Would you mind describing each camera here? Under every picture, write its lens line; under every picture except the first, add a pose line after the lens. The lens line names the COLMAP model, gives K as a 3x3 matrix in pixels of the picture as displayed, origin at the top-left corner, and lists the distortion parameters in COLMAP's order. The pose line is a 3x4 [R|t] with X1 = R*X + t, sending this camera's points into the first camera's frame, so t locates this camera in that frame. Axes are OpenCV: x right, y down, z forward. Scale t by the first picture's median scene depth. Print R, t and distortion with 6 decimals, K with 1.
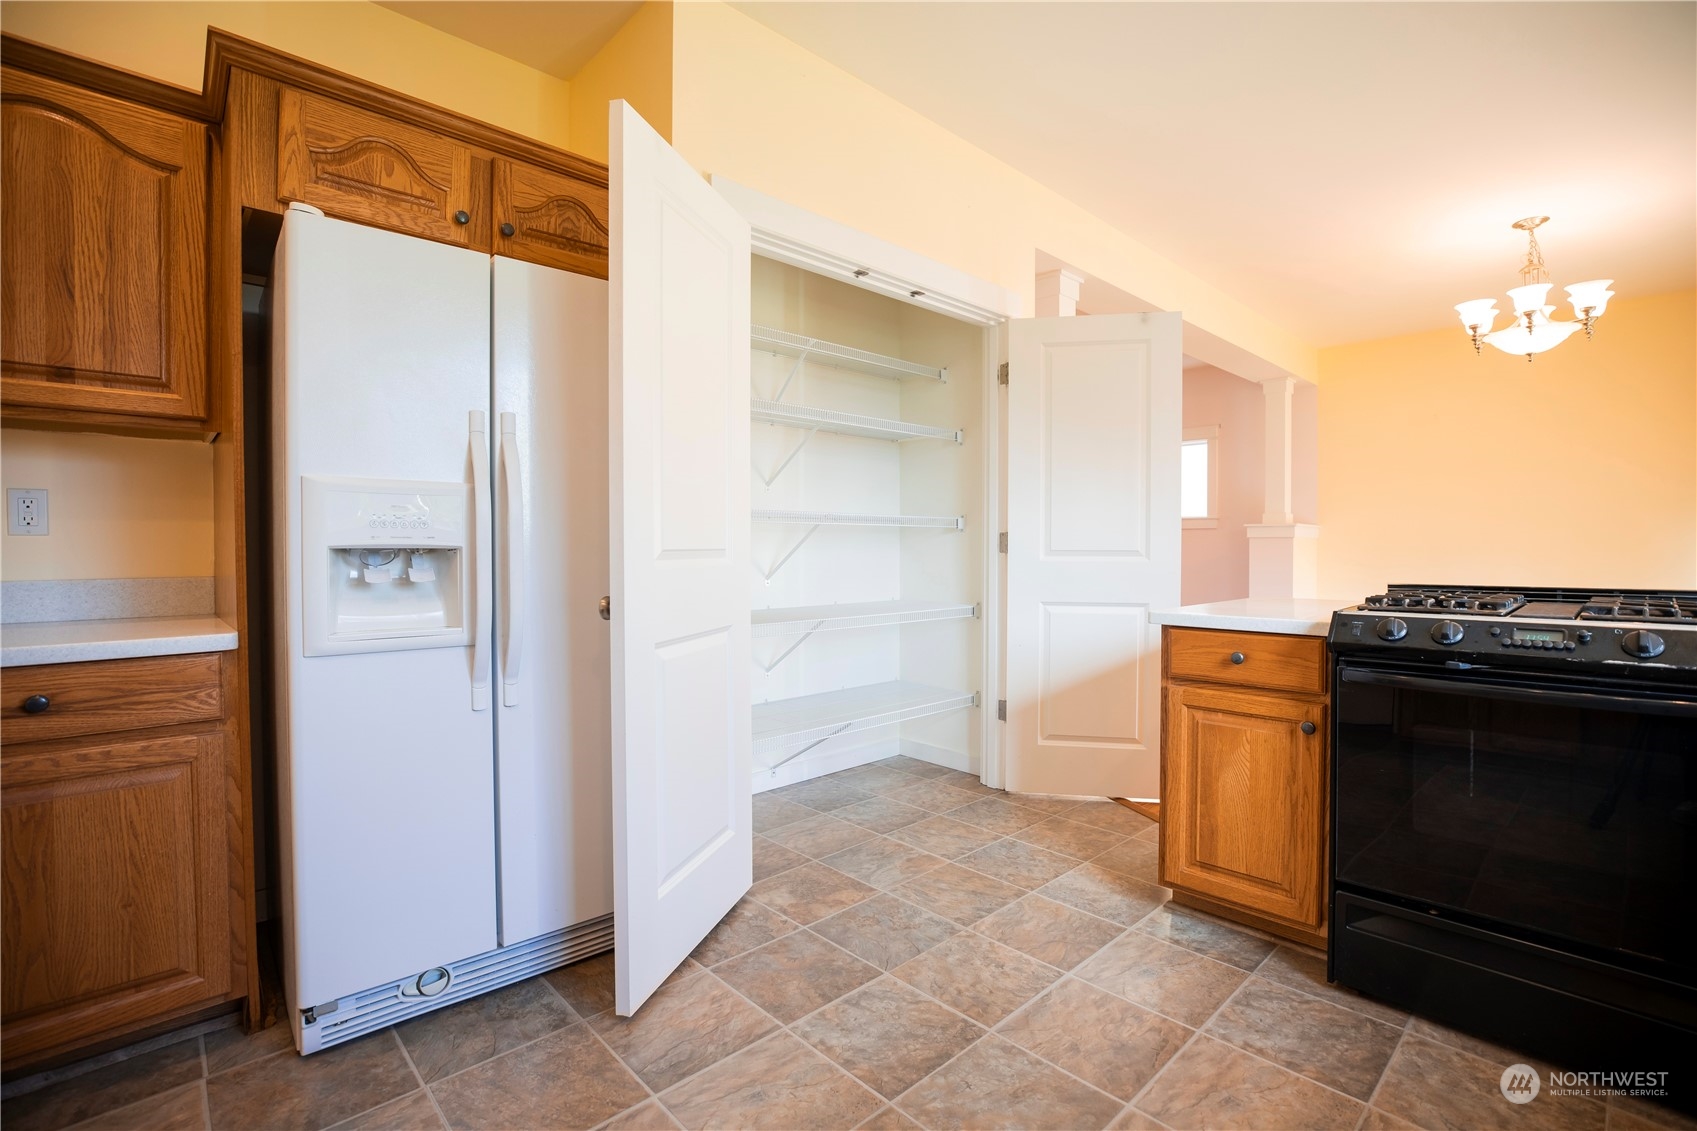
lens RADIAL K [[770.7, 0, 852.3], [0, 770.7, 562.3], [0, 0, 1]] dist [-0.038671, 0.007184]
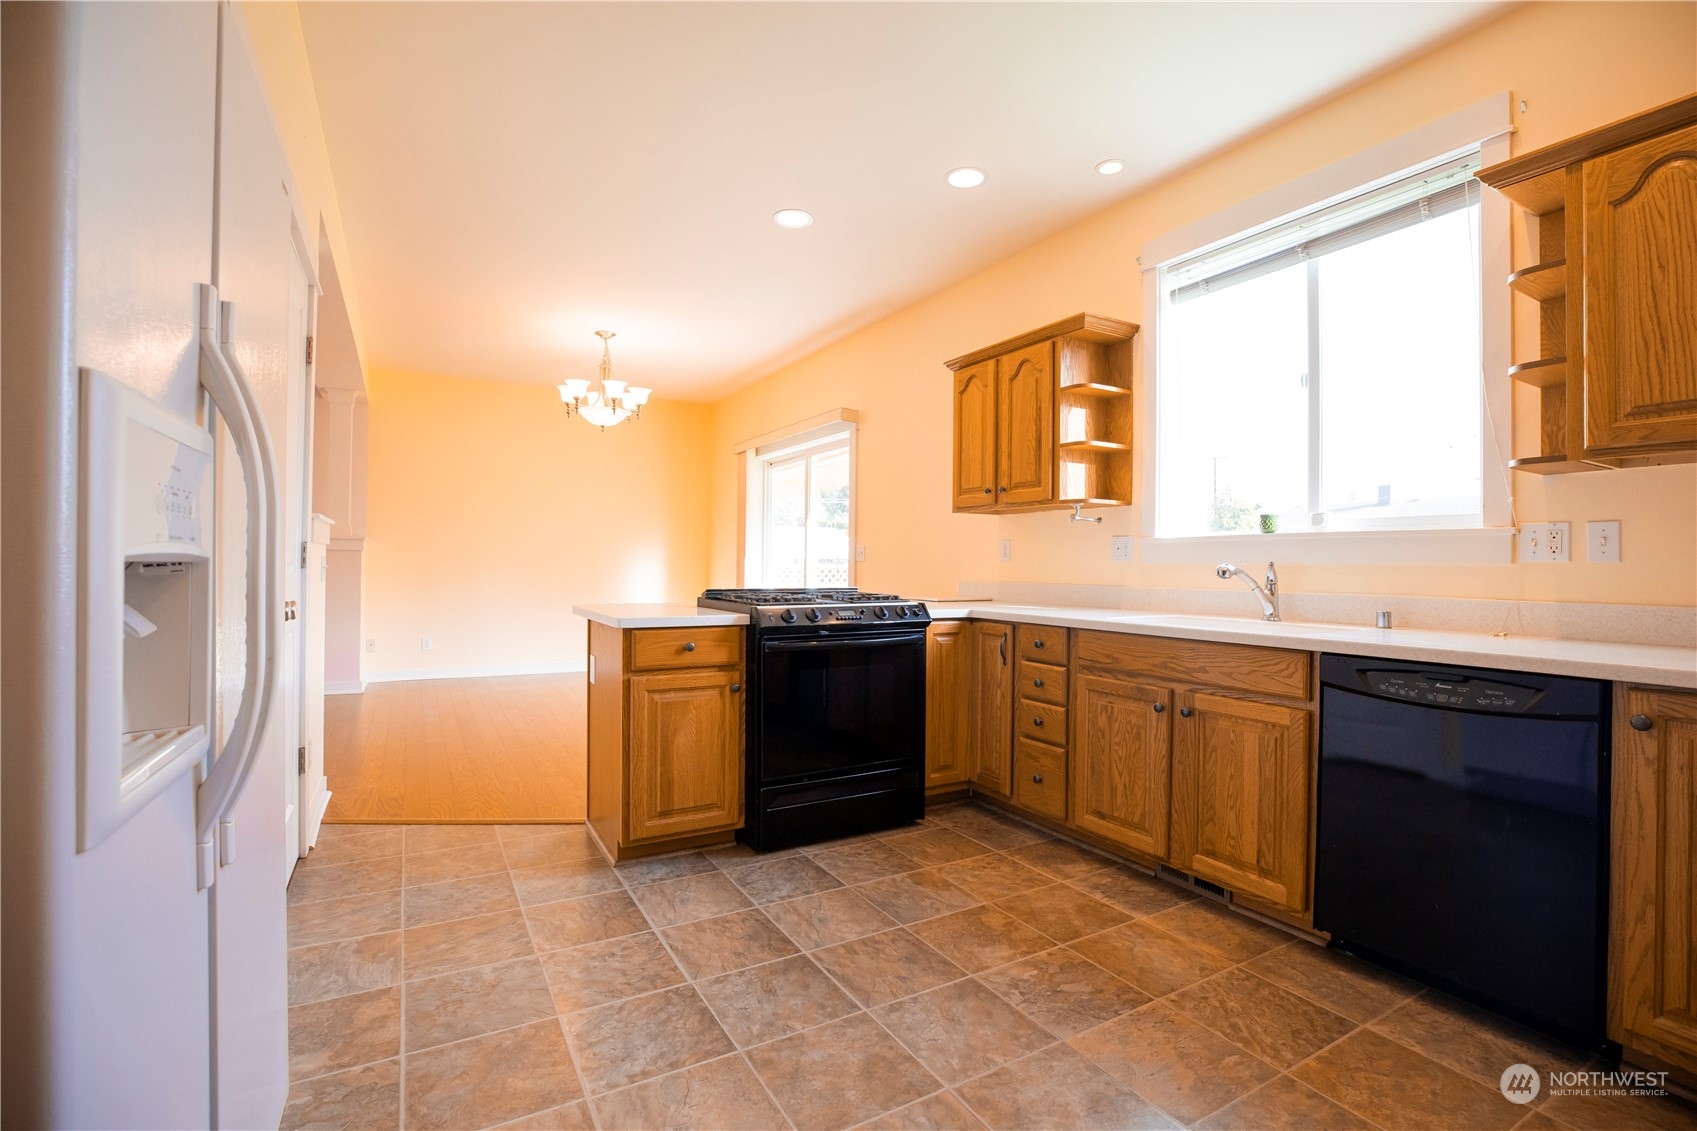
lens RADIAL K [[770.7, 0, 852.3], [0, 770.7, 562.3], [0, 0, 1]] dist [-0.038671, 0.007184]
pose [[0.227674, 0.008899, 0.973697, -0.753440], [0.007107, 0.999916, -0.010801, -0.006799], [-0.973712, 0.009379, 0.227592, 0.413063]]
